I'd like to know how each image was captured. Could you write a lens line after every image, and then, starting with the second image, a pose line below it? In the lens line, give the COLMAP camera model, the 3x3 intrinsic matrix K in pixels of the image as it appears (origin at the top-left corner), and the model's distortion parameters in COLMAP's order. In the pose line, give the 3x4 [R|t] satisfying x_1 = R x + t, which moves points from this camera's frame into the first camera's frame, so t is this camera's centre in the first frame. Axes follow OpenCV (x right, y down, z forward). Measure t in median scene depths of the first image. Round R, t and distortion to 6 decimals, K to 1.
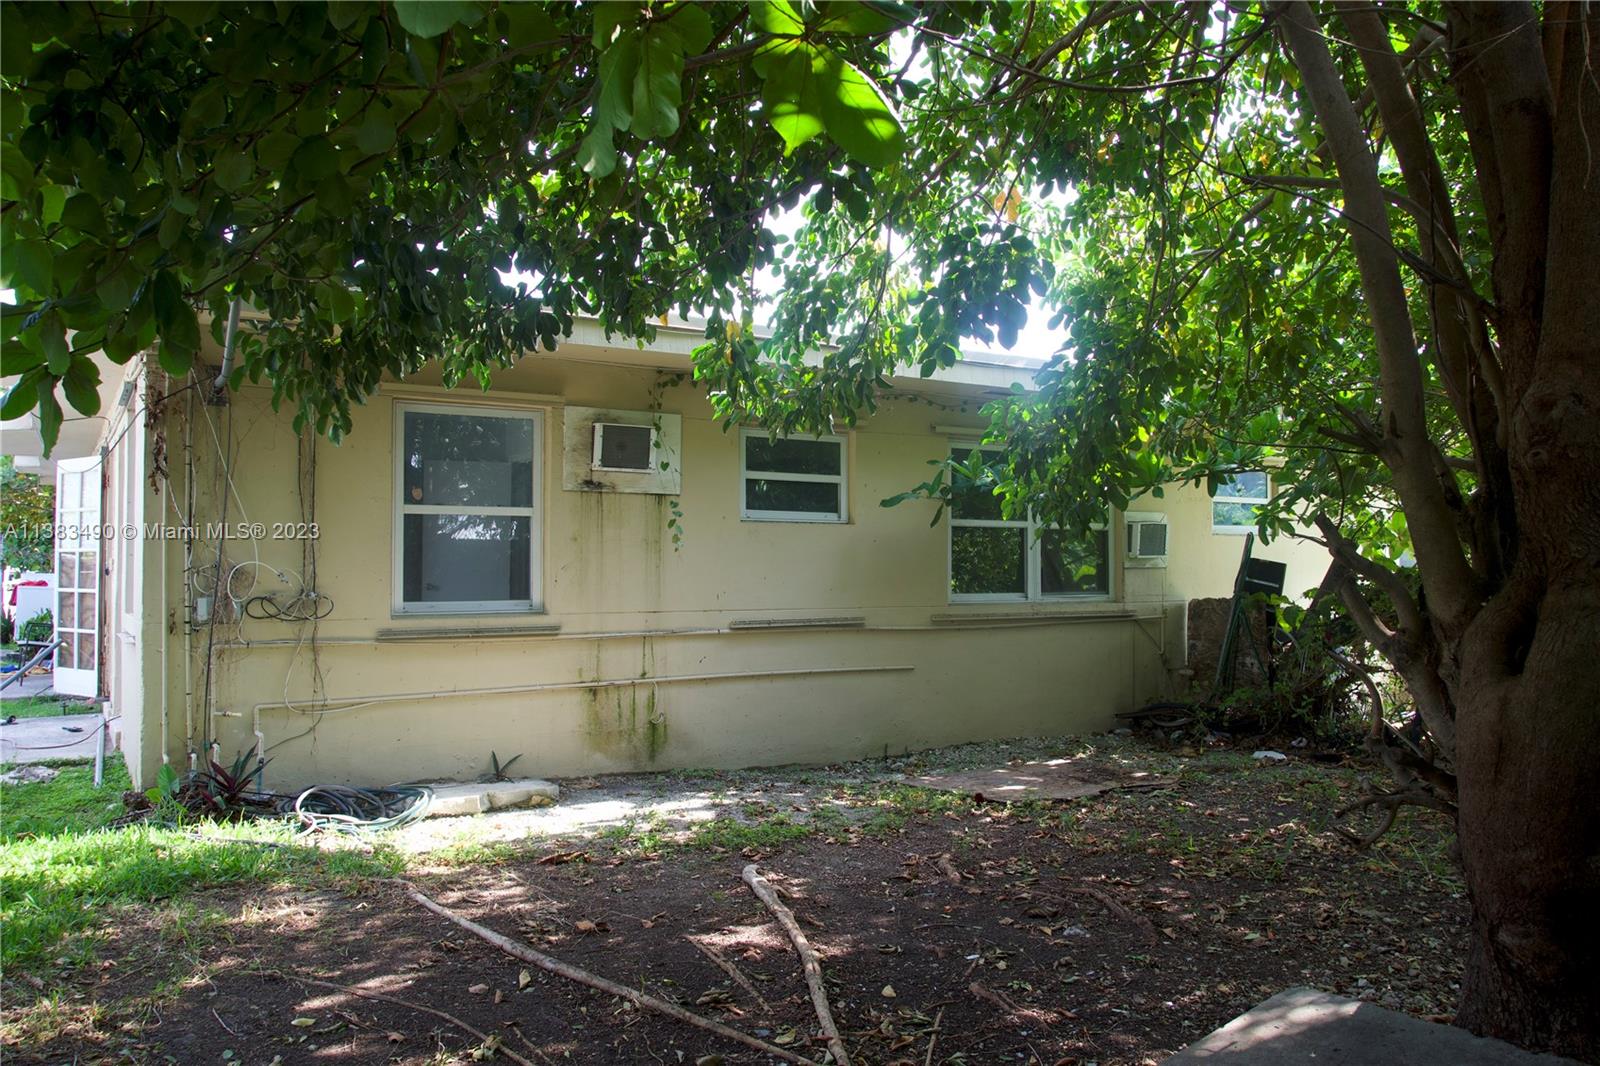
lens RADIAL K [[1208.8, 0, 800.0], [0, 1208.8, 533.0], [0, 0, 1]] dist [-0.033877, -0.067531]
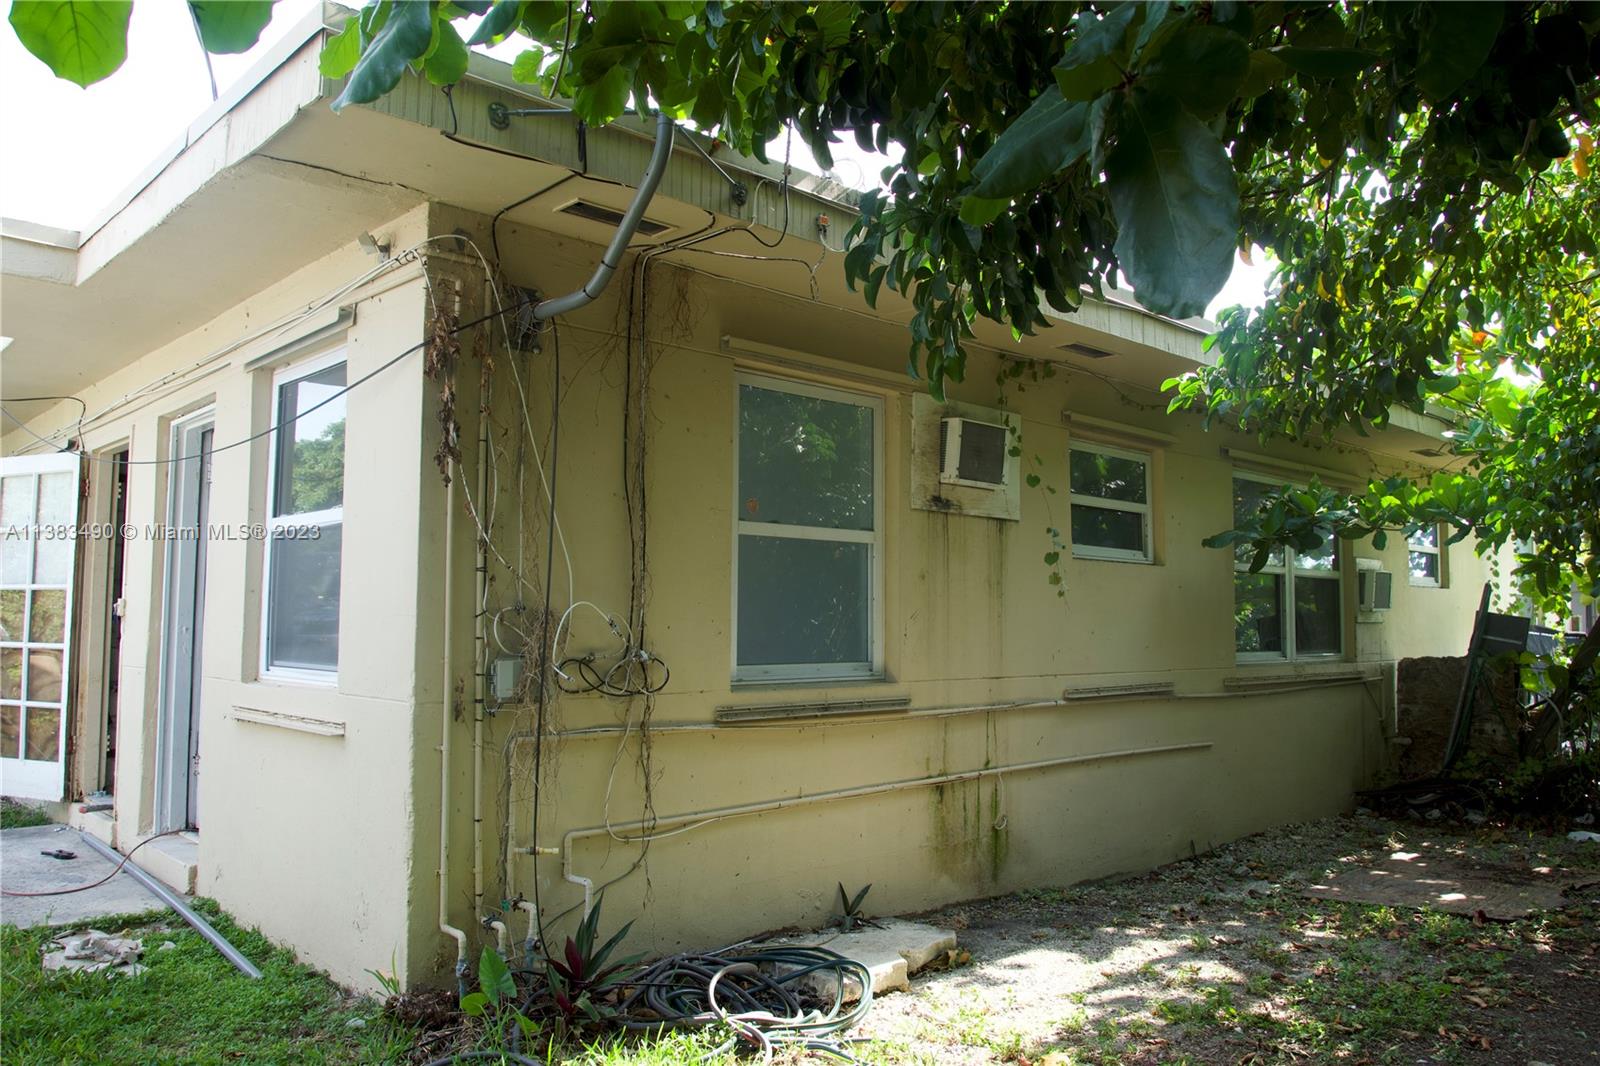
lens RADIAL K [[1208.8, 0, 800.0], [0, 1208.8, 533.0], [0, 0, 1]] dist [-0.033877, -0.067531]
pose [[0.980420, 0.020925, 0.195803, -0.392093], [-0.011507, 0.998727, -0.049115, 0.014833], [-0.196581, 0.045900, 0.979413, 0.301569]]
